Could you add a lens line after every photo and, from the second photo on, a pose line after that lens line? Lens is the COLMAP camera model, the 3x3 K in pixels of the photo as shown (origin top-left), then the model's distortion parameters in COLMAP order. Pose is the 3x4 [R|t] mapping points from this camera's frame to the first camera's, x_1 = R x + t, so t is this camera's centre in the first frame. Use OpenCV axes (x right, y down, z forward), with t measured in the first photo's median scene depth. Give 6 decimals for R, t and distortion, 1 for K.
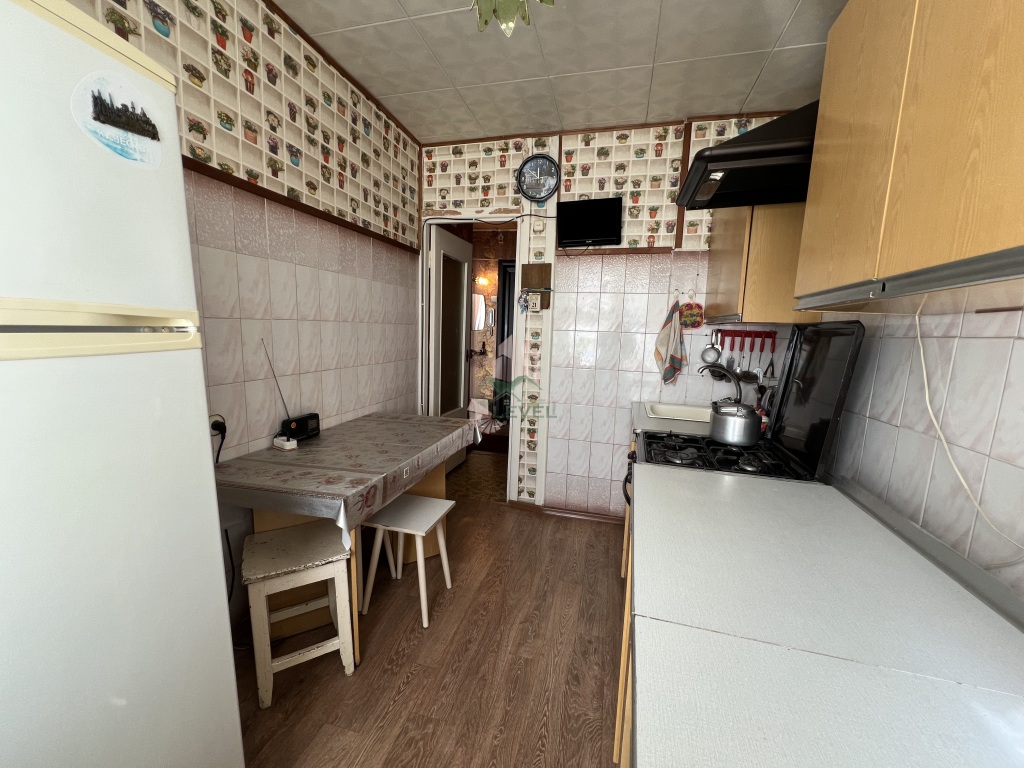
lens RADIAL K [[406.5, 0, 510.9], [0, 406.5, 388.3], [0, 0, 1]] dist [-0.005630, 0.001368]
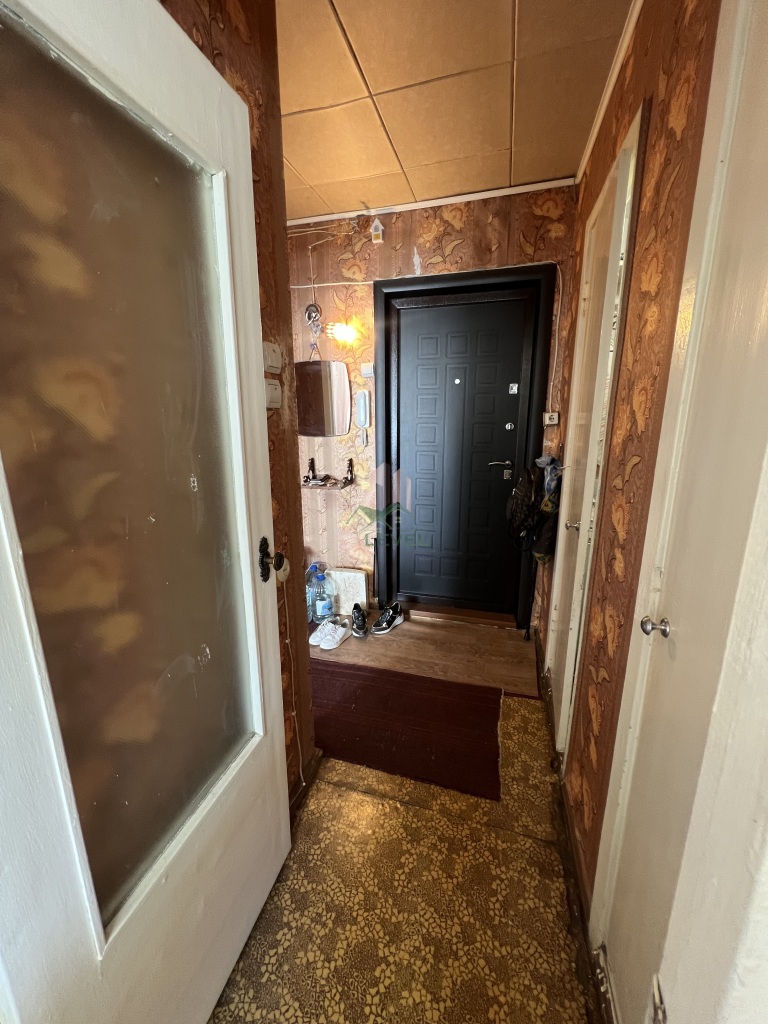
lens RADIAL K [[406.5, 0, 384.9], [0, 406.5, 508.1], [0, 0, 1]] dist [-0.005630, 0.001368]
pose [[0.999045, -0.037030, -0.023210, -0.015730], [0.038855, 0.995721, 0.083842, -0.095260], [0.020006, -0.084663, 0.996209, 0.505111]]
